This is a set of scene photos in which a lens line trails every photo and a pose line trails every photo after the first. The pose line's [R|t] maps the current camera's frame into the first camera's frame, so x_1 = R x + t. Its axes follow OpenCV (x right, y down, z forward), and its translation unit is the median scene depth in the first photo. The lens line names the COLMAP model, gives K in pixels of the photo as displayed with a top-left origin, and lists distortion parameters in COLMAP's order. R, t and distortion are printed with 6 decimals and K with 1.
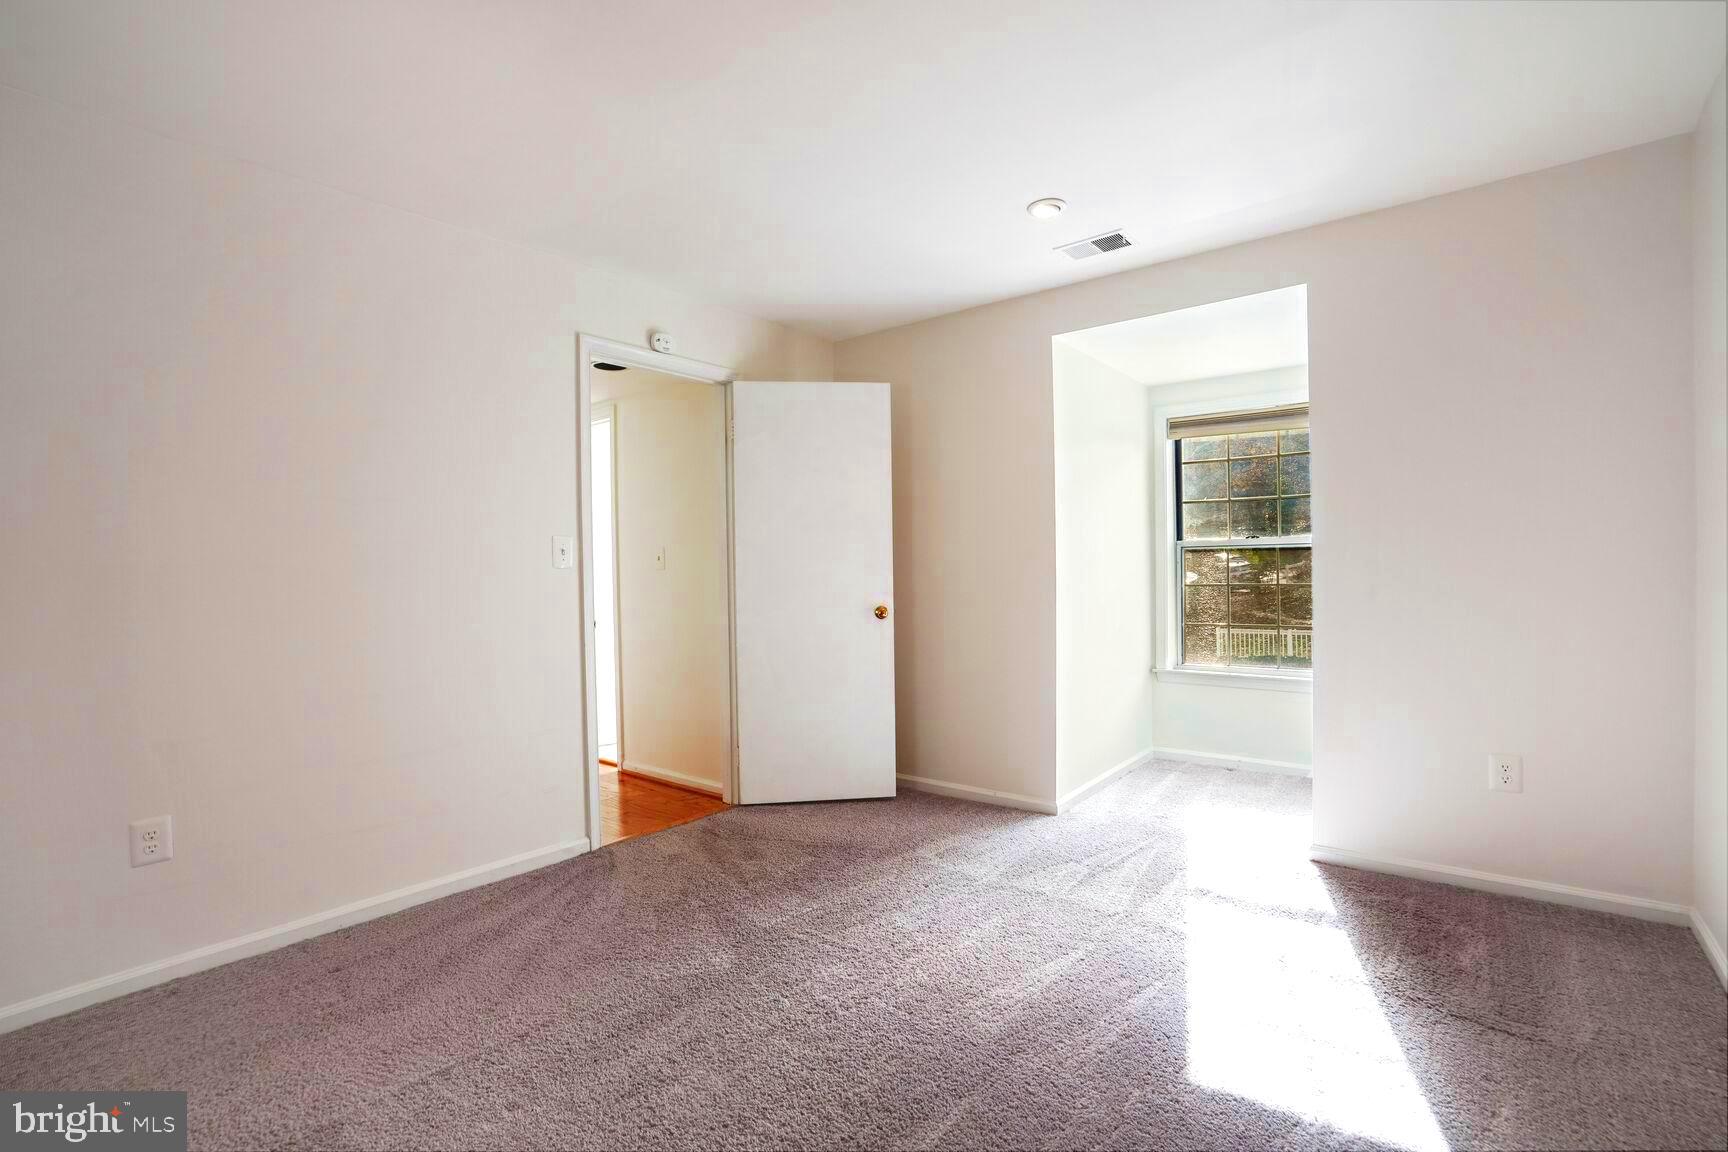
lens RADIAL K [[793.0, 0, 867.2], [0, 793.0, 572.9], [0, 0, 1]] dist [-0.002422, -0.000002]
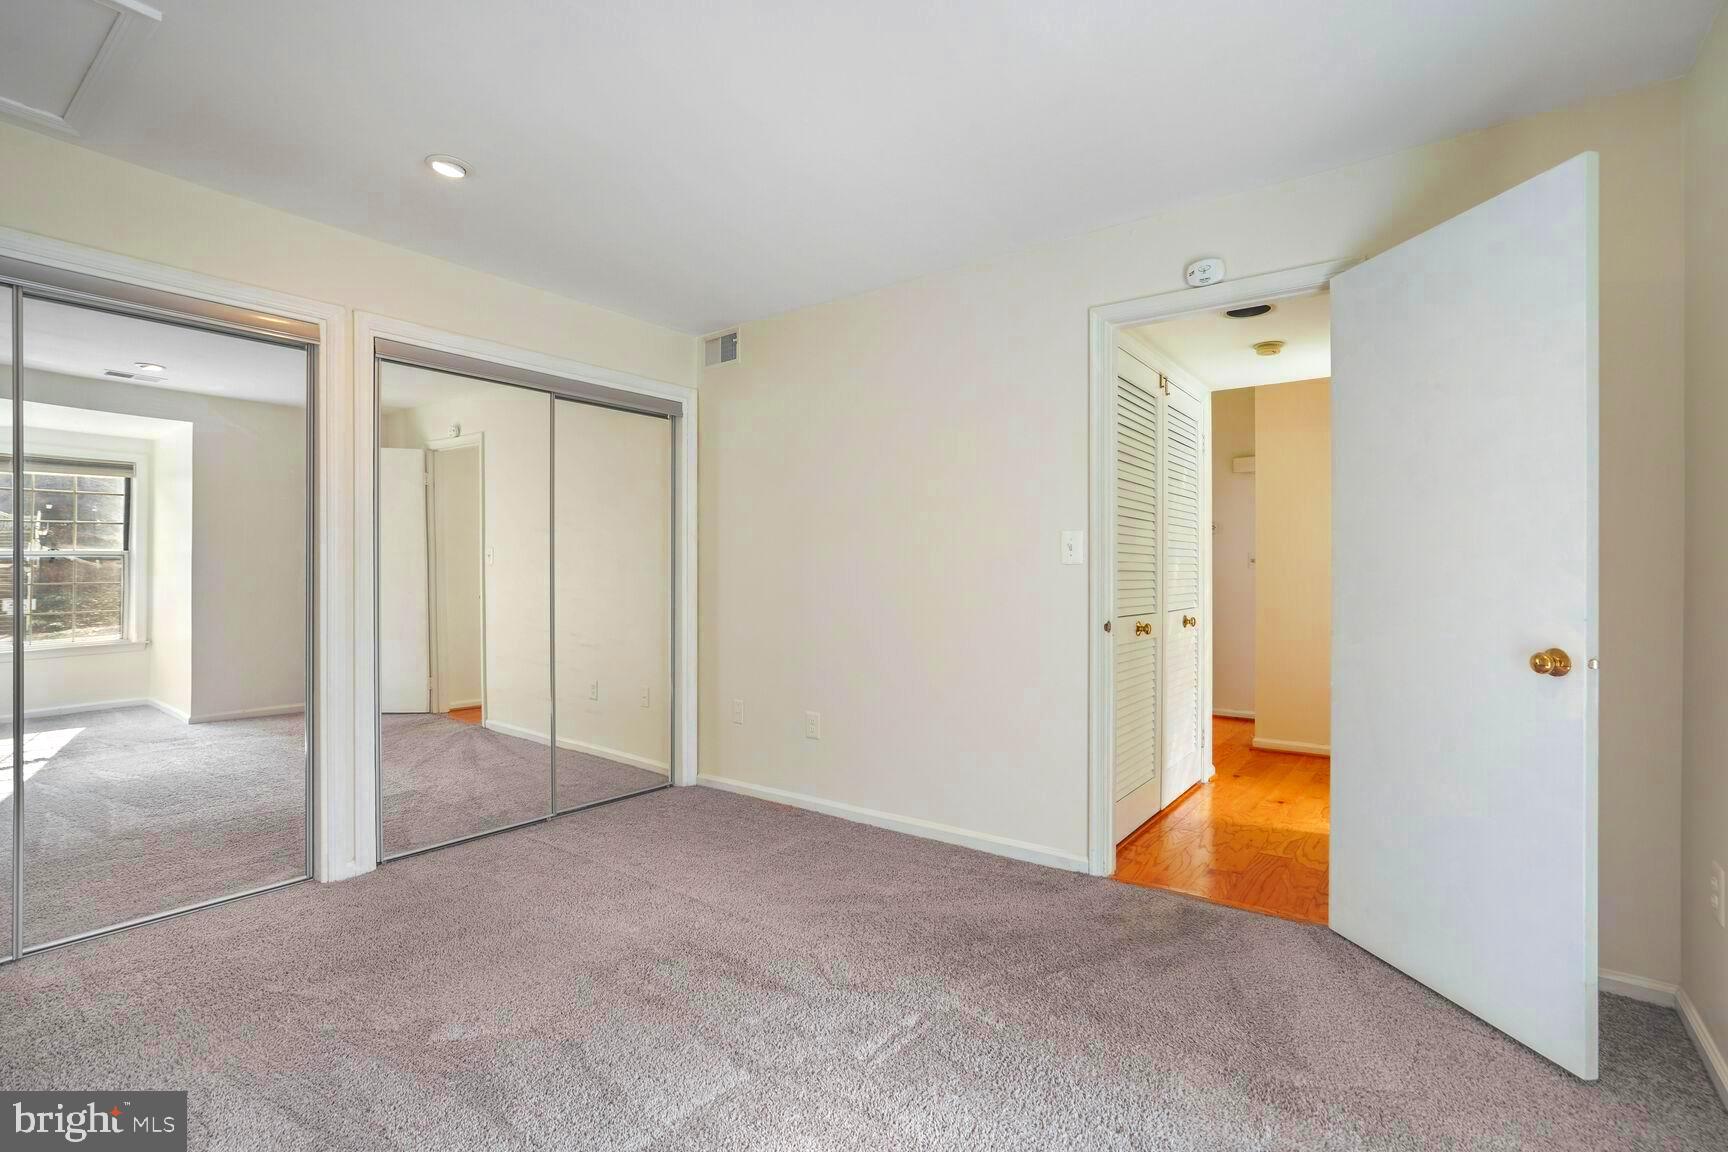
lens RADIAL K [[793.0, 0, 867.2], [0, 793.0, 572.9], [0, 0, 1]] dist [-0.002422, -0.000002]
pose [[0.070632, 0.014442, -0.997398, 0.498168], [-0.007399, 0.999875, 0.013954, -0.006663], [0.997475, 0.006394, 0.070730, 0.627764]]
